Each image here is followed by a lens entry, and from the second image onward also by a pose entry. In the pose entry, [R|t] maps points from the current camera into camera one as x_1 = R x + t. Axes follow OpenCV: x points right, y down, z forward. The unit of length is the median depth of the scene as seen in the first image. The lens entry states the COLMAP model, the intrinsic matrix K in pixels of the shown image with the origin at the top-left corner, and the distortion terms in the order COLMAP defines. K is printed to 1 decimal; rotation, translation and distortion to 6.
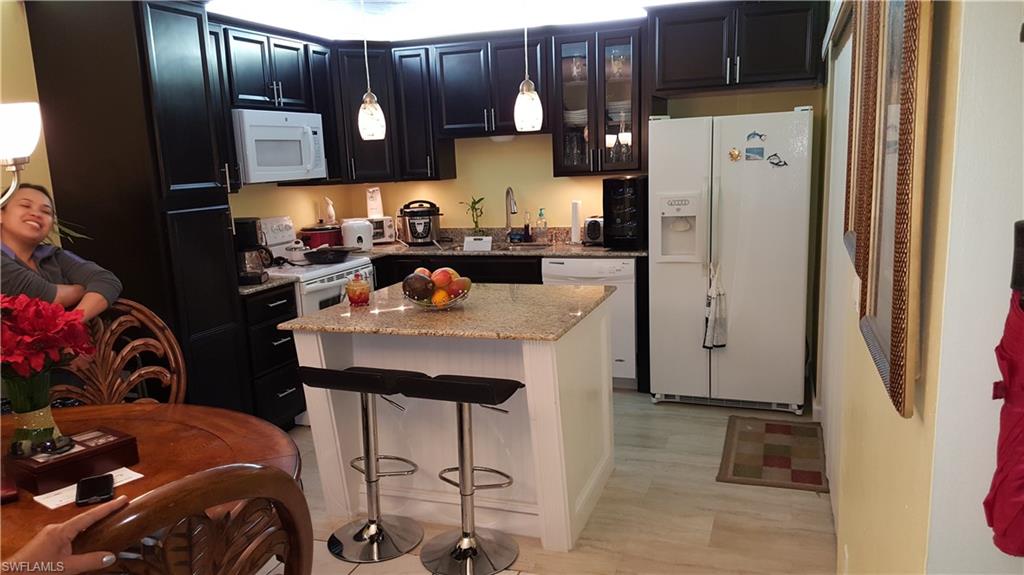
lens RADIAL K [[727.3, 0, 512.0], [0, 727.3, 287.5], [0, 0, 1]] dist [0.224953, -0.313957]
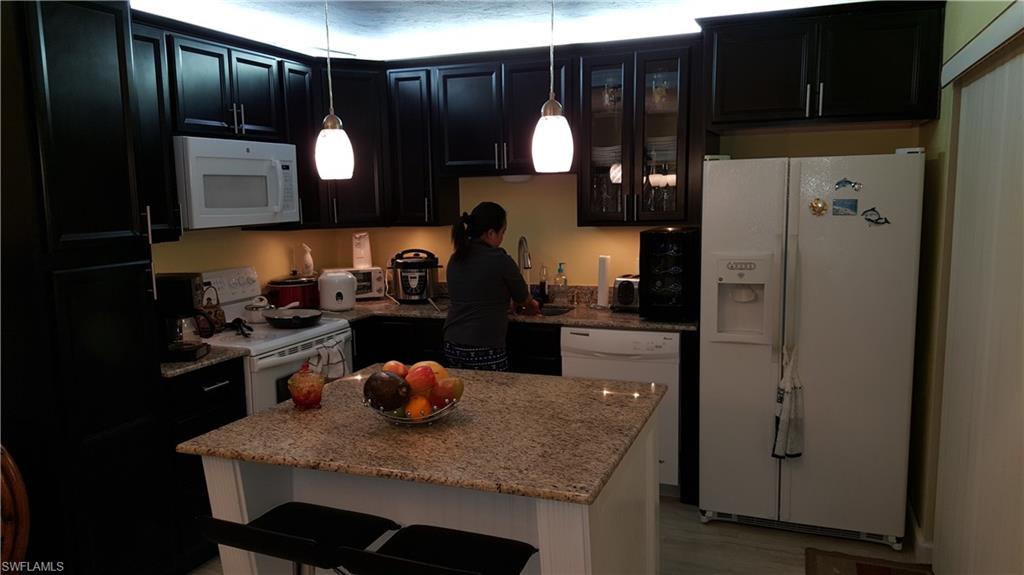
lens RADIAL K [[727.3, 0, 512.0], [0, 727.3, 287.5], [0, 0, 1]] dist [0.224953, -0.313957]
pose [[0.999538, 0.025325, -0.016789, -0.000659], [-0.026106, 0.998506, -0.048008, -0.045975], [0.015548, 0.048424, 0.998706, 0.205619]]
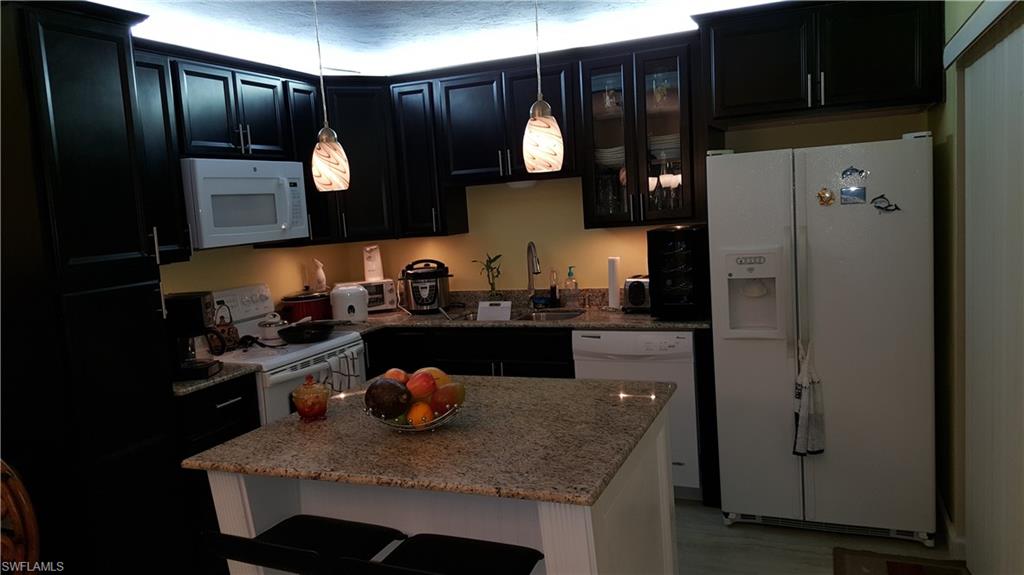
lens RADIAL K [[727.0, 0, 507.9], [0, 727.0, 277.1], [0, 0, 1]] dist [0.214396, -0.278439]
pose [[0.998364, -0.019543, -0.053737, 0.015901], [0.015428, 0.996993, -0.075944, -0.040909], [0.055059, 0.074991, 0.995663, 0.209731]]
